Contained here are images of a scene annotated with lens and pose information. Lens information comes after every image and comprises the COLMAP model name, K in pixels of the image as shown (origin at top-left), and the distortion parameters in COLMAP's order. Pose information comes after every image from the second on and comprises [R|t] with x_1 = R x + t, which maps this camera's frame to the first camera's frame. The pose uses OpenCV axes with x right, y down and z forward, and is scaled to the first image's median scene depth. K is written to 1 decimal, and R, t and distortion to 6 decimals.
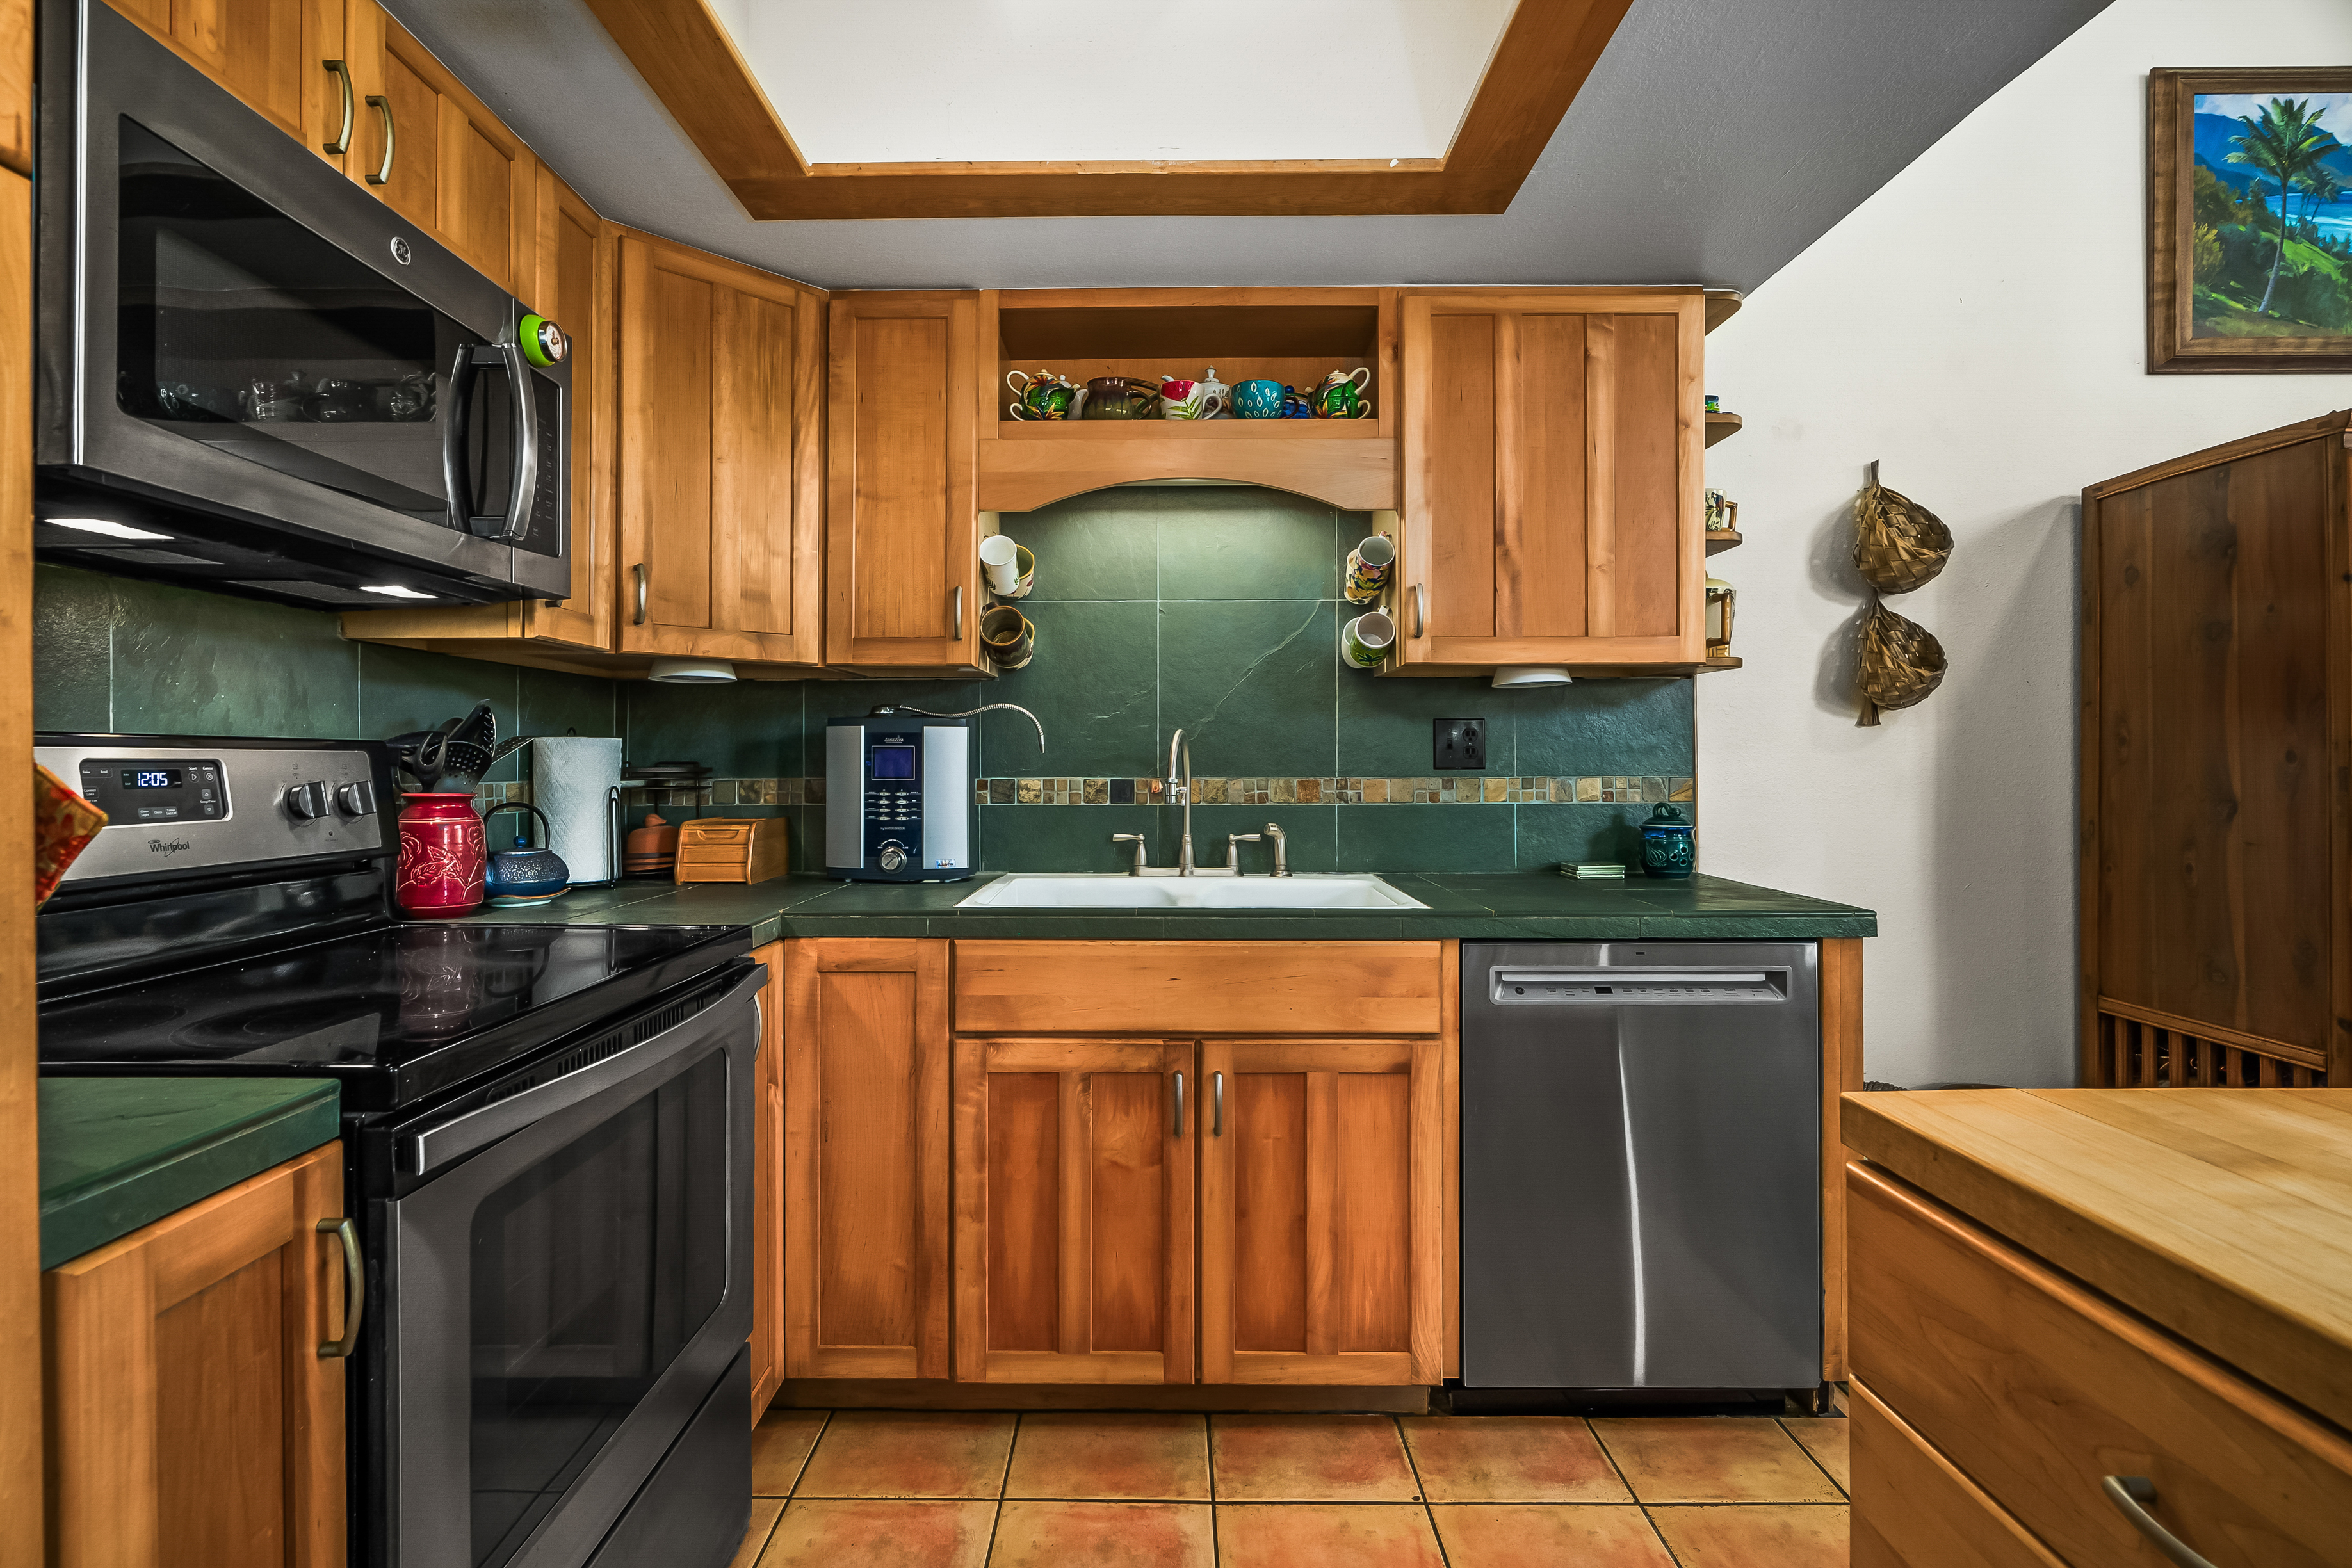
lens RADIAL K [[1087.0, 0, 1162.4], [0, 1087.0, 765.8], [0, 0, 1]] dist [-0.001770, 0.000241]
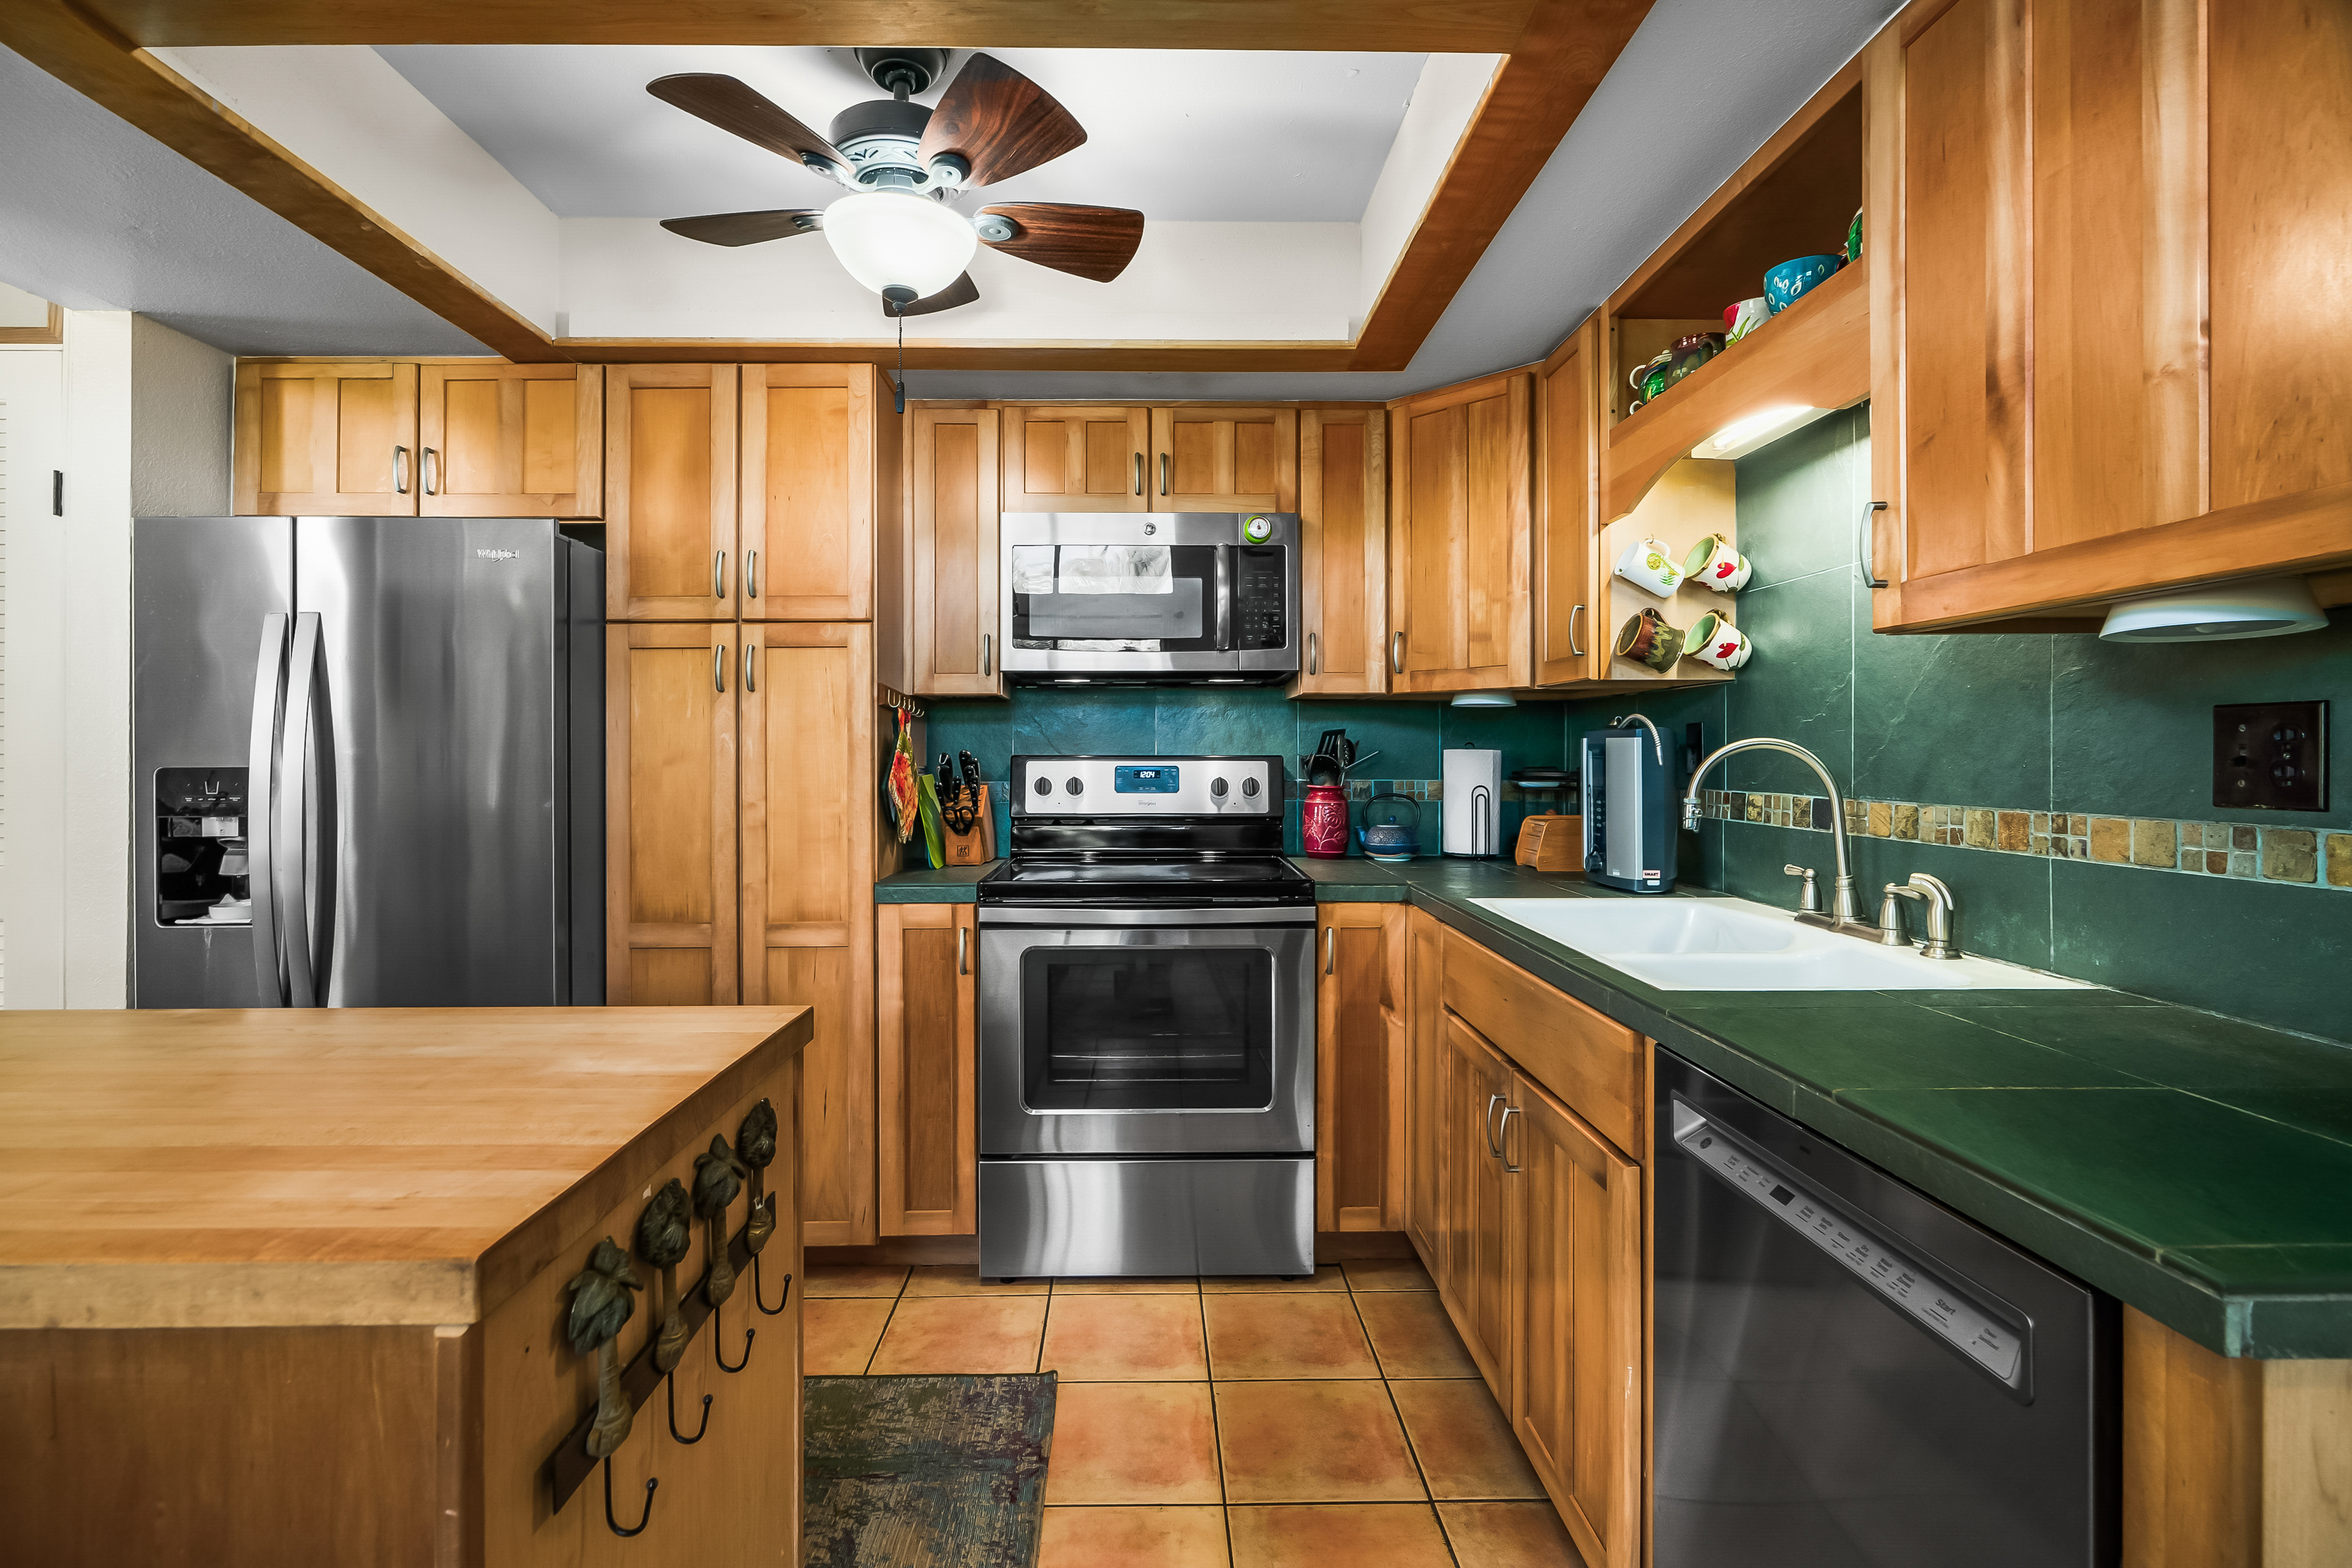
lens RADIAL K [[1087.0, 0, 1162.4], [0, 1087.0, 765.8], [0, 0, 1]] dist [-0.001770, 0.000241]
pose [[0.022217, 0.015280, -0.999636, 0.733790], [-0.002072, 0.999882, 0.015238, -0.022165], [0.999751, 0.001733, 0.022246, 0.501249]]
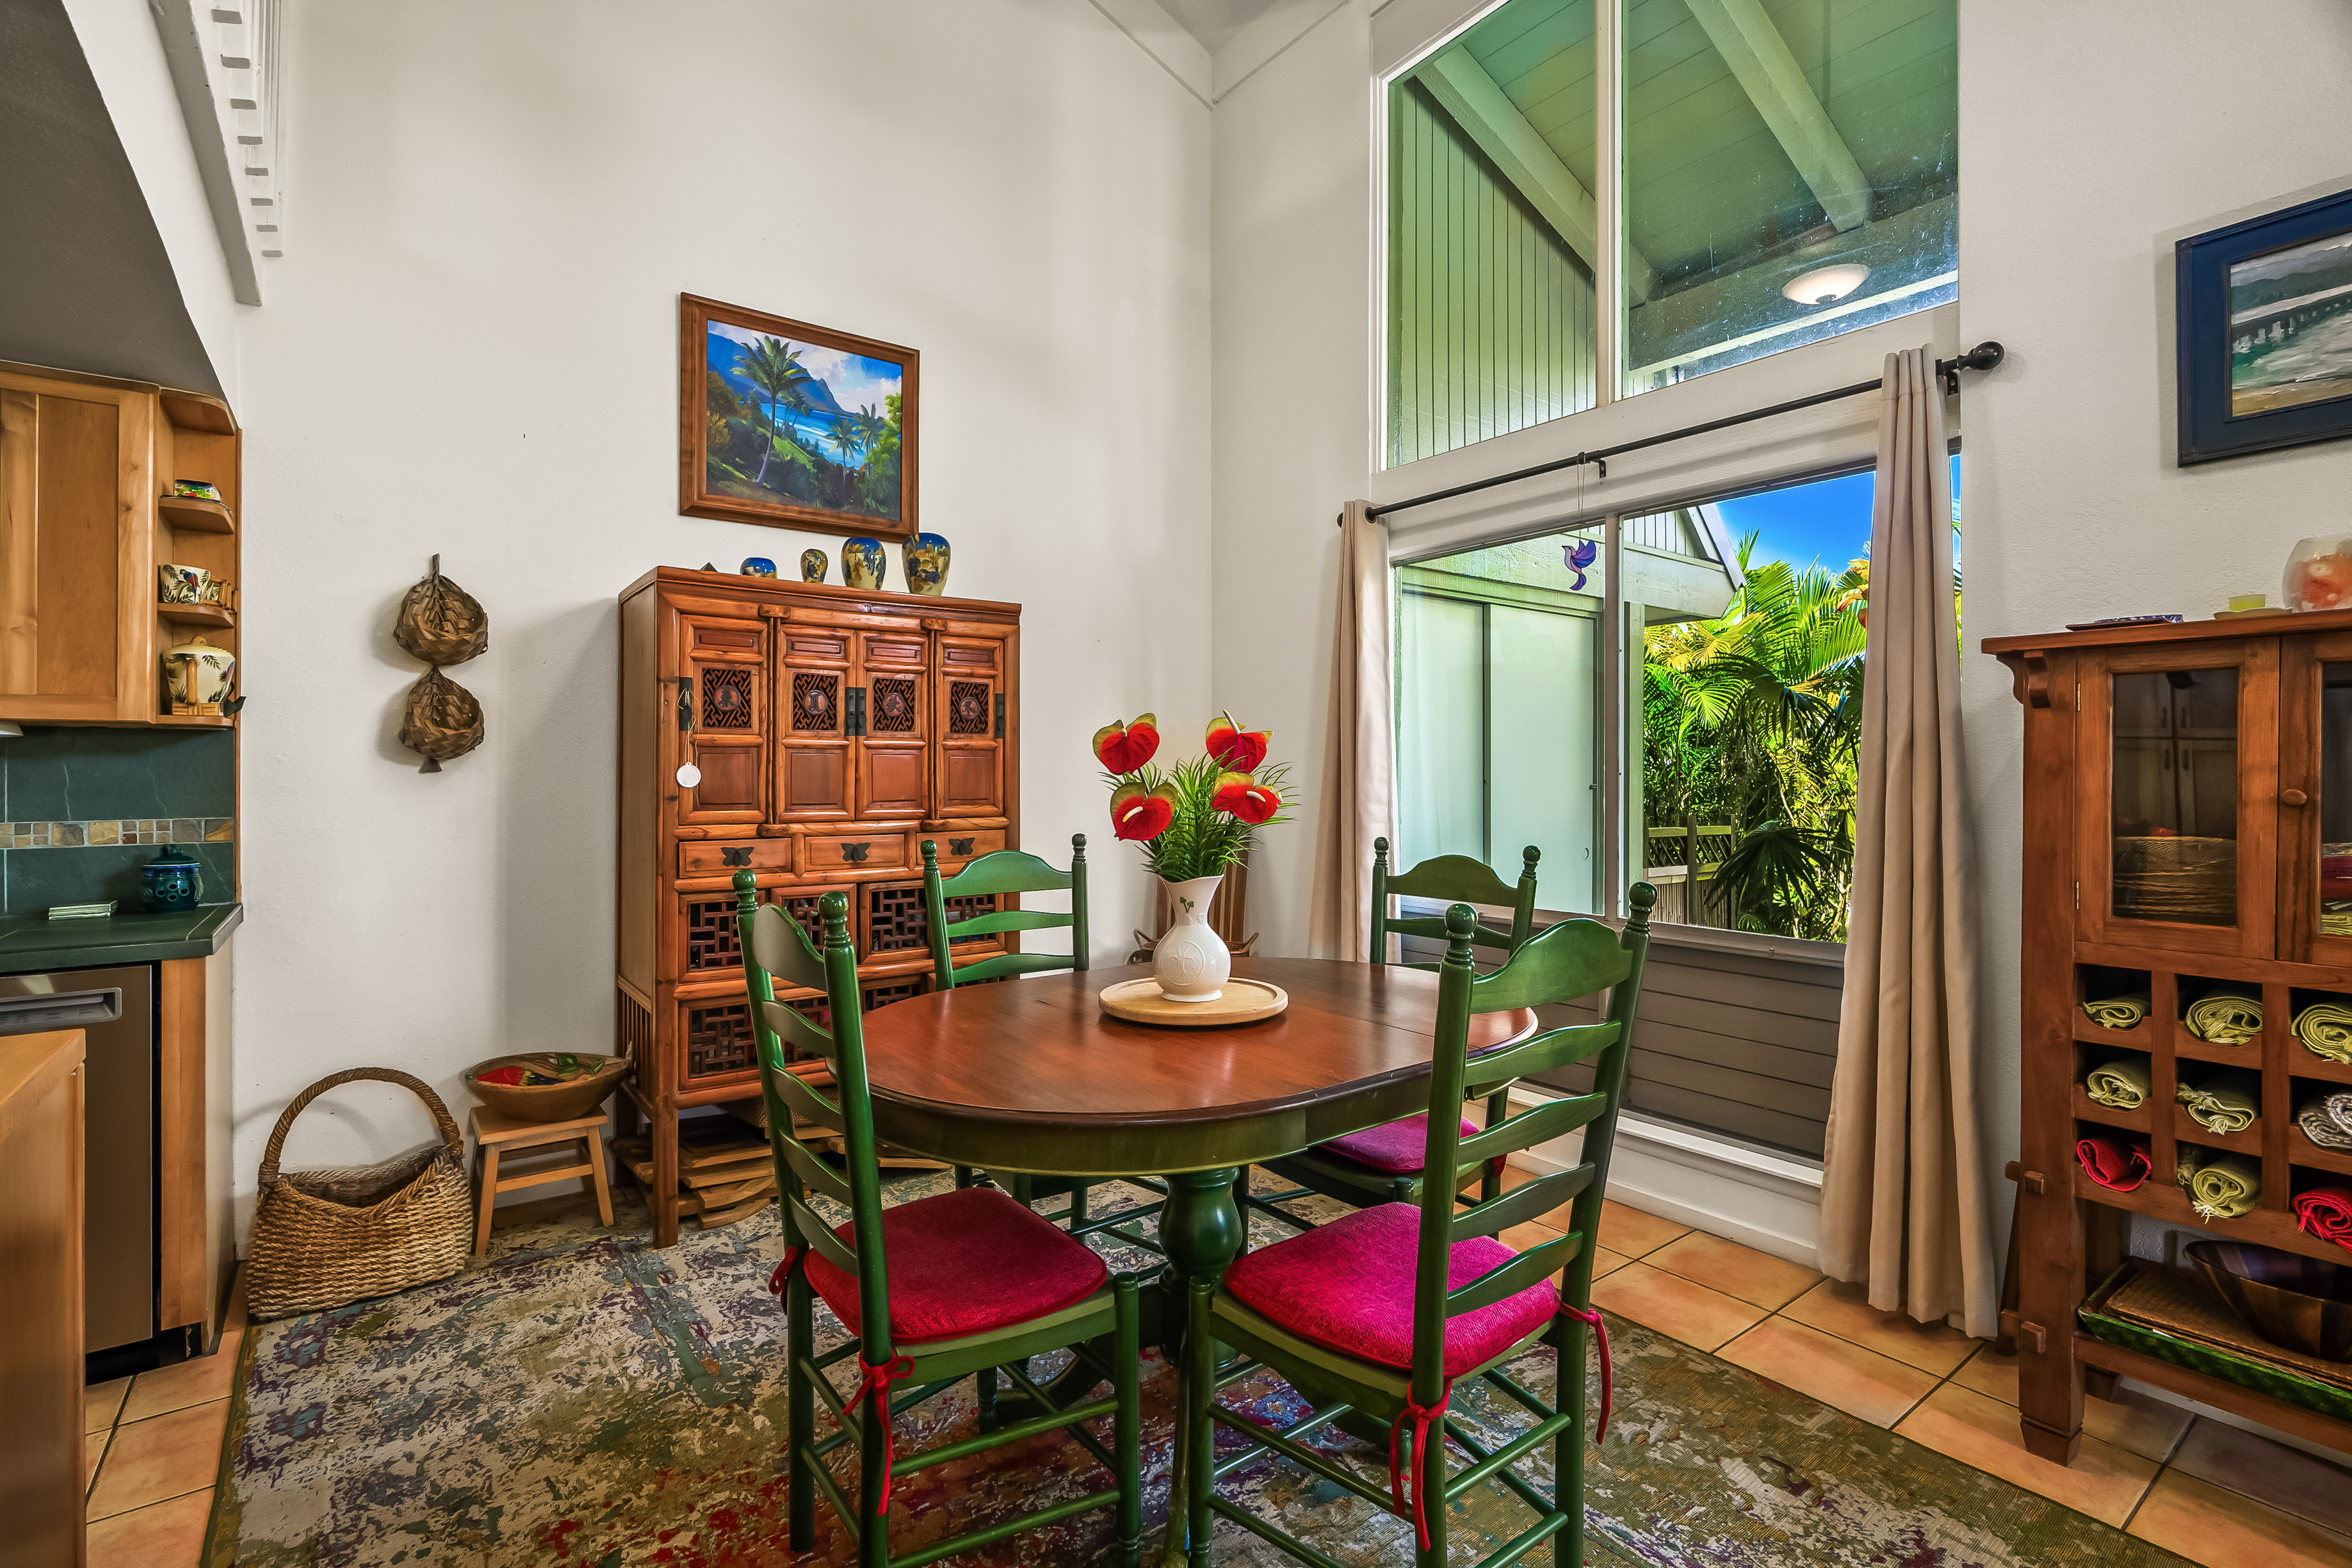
lens RADIAL K [[1087.0, 0, 1162.4], [0, 1087.0, 765.8], [0, 0, 1]] dist [-0.001770, 0.000241]
pose [[0.804336, 0.005232, 0.594152, 0.602065], [0.001662, 0.999938, -0.011055, -0.030384], [-0.594173, 0.009879, 0.804277, -0.467323]]
